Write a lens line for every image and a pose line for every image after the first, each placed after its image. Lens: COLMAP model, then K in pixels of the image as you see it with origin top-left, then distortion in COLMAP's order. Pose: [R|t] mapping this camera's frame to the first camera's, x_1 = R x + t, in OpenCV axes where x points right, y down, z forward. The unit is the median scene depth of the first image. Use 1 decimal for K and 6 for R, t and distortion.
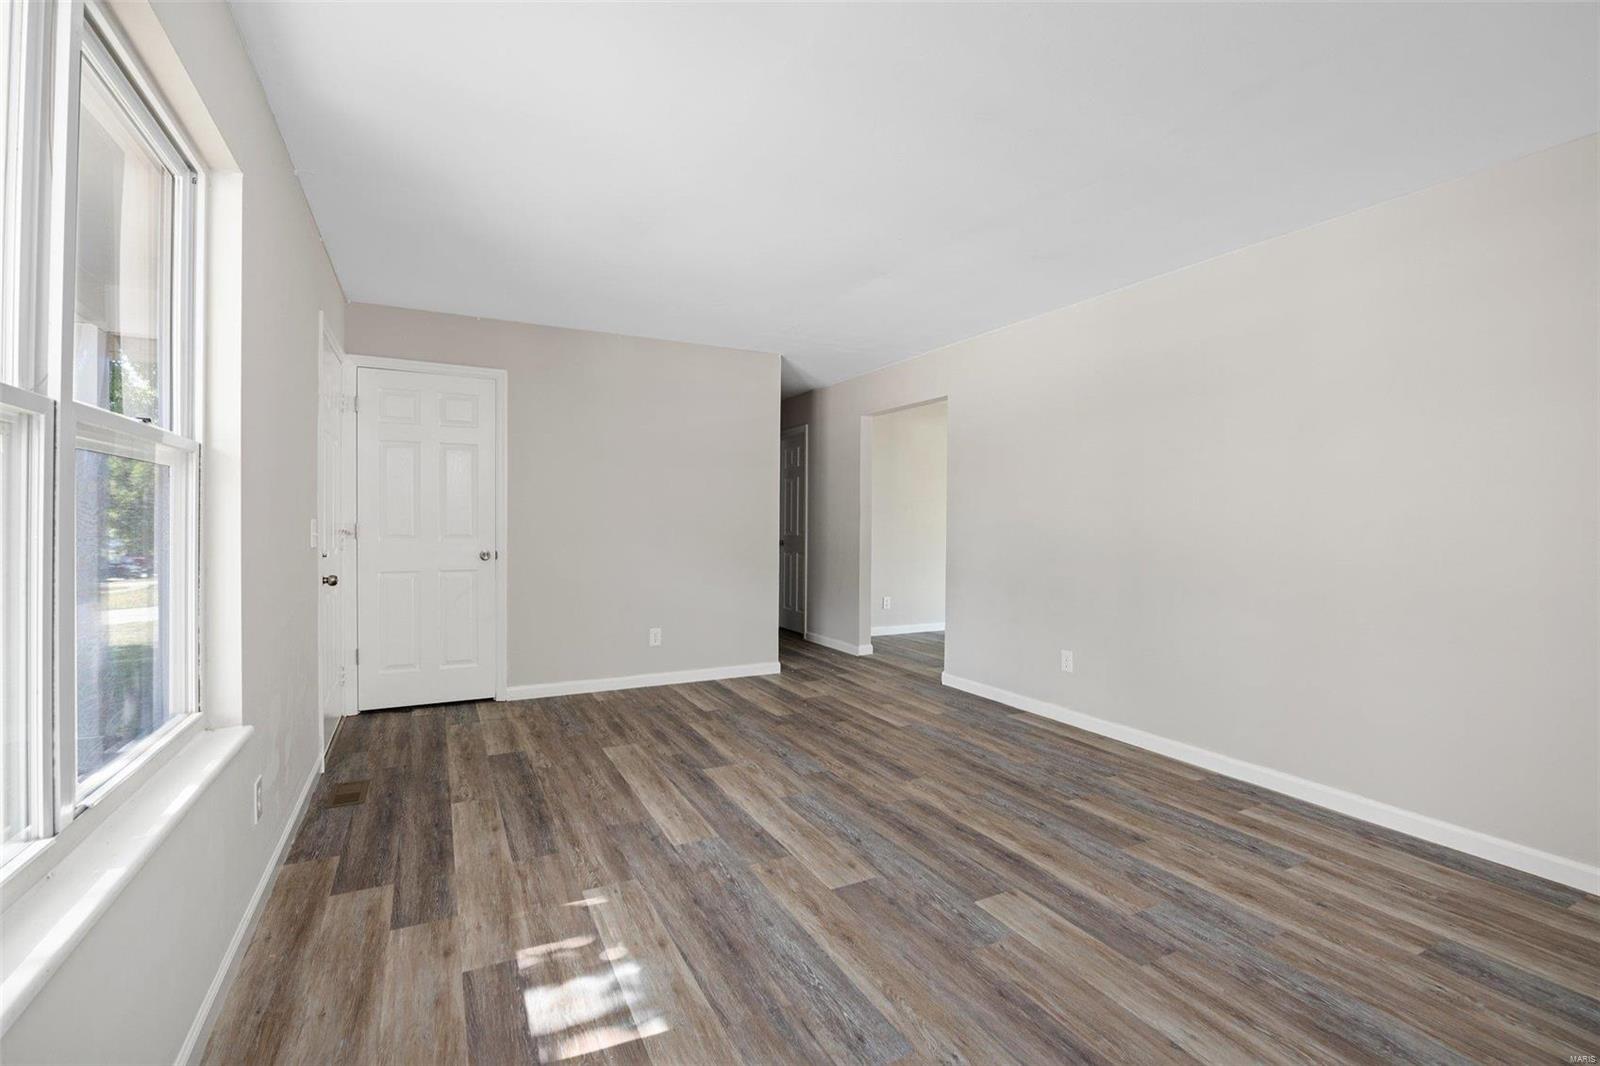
lens RADIAL K [[722.0, 0, 800.0], [0, 722.0, 533.0], [0, 0, 1]] dist [-0.017414, 0.000406]
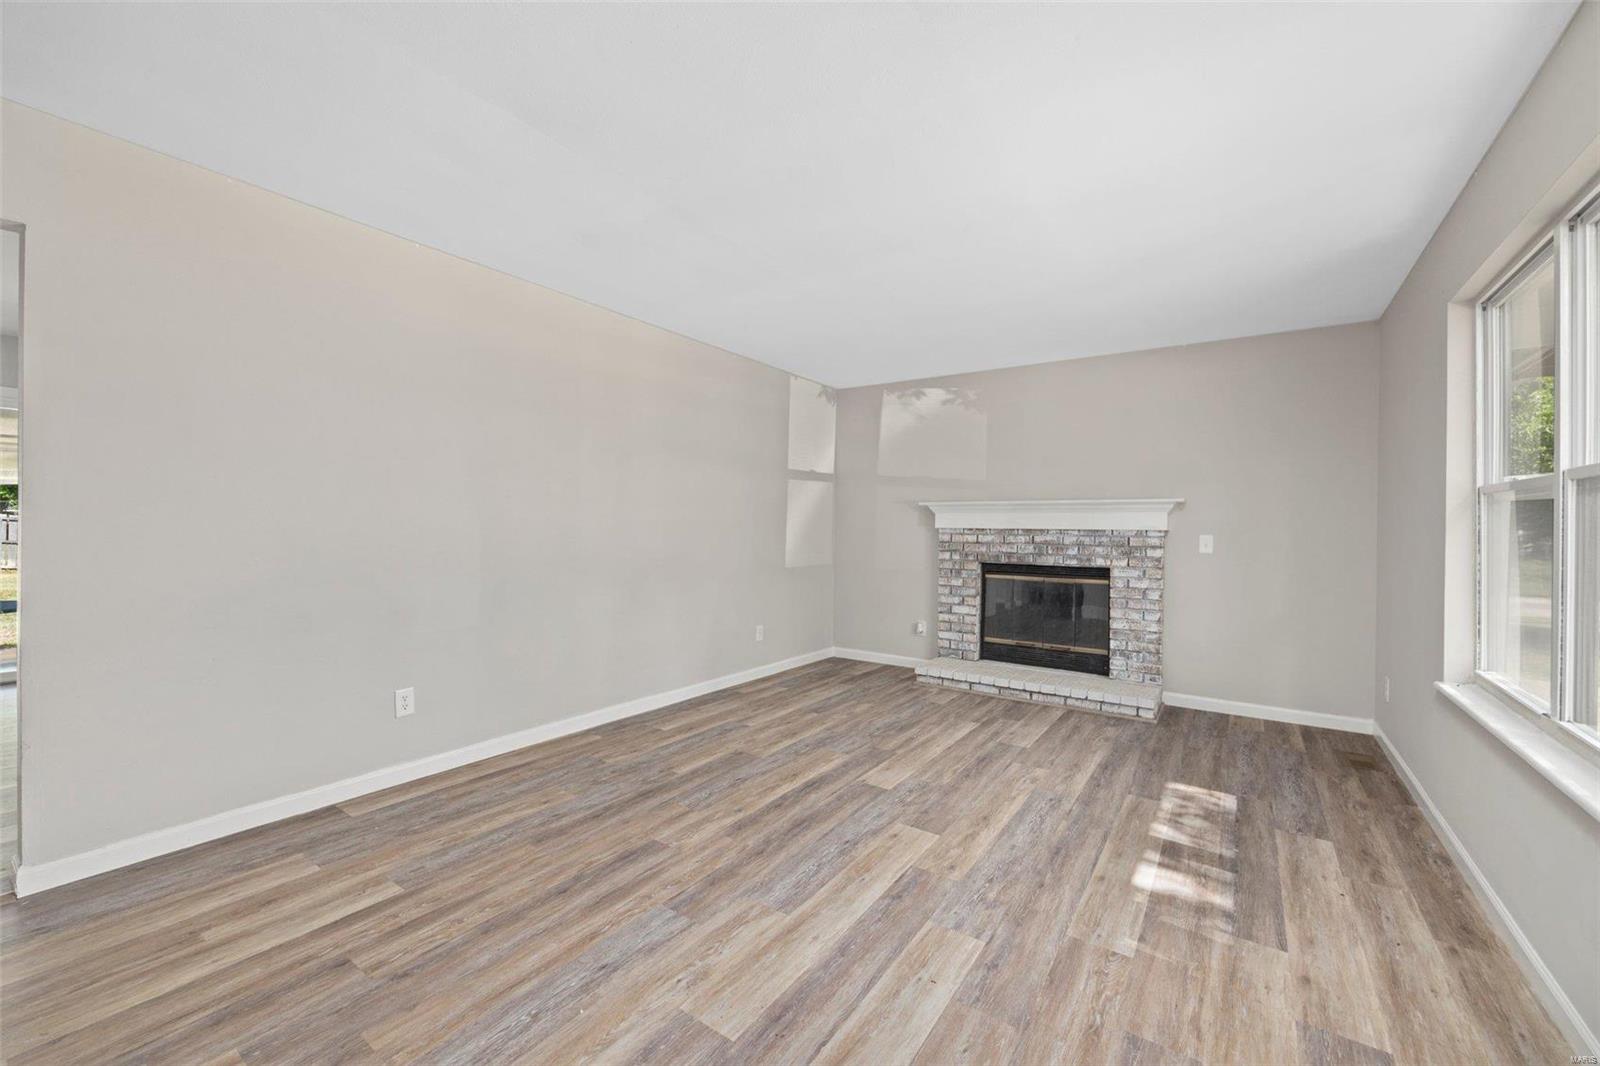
lens RADIAL K [[635.6, 0, 801.7], [0, 635.6, 529.4], [0, 0, 1]] dist [-0.004319, 0.000323]
pose [[-0.470332, -0.015580, 0.882352, -0.665720], [-0.000130, 0.999845, 0.017585, -0.032828], [-0.882489, 0.008155, -0.470262, 1.449873]]
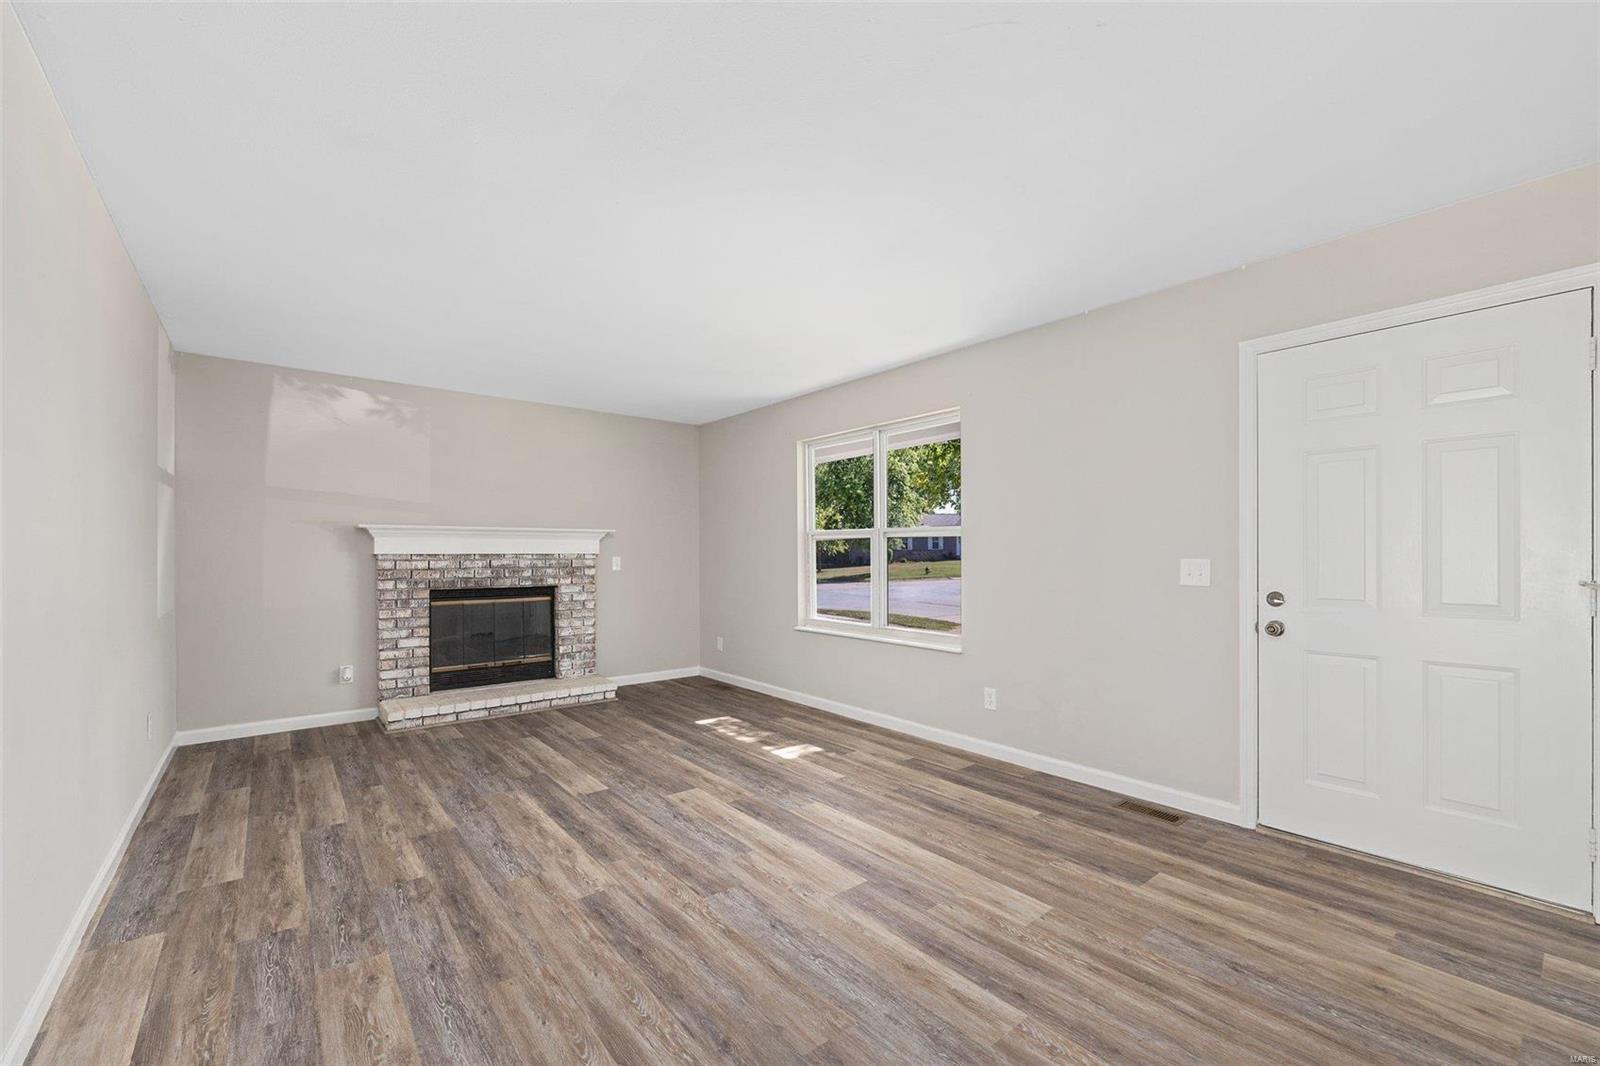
lens RADIAL K [[643.7, 0, 800.0], [0, 643.7, 540.3], [0, 0, 1]] dist [-0.003973, 0.000086]
pose [[-0.978520, -0.010484, -0.205886, 0.102001], [-0.009431, 0.999937, -0.006096, -0.039843], [0.205937, -0.004023, -0.978557, 2.080785]]
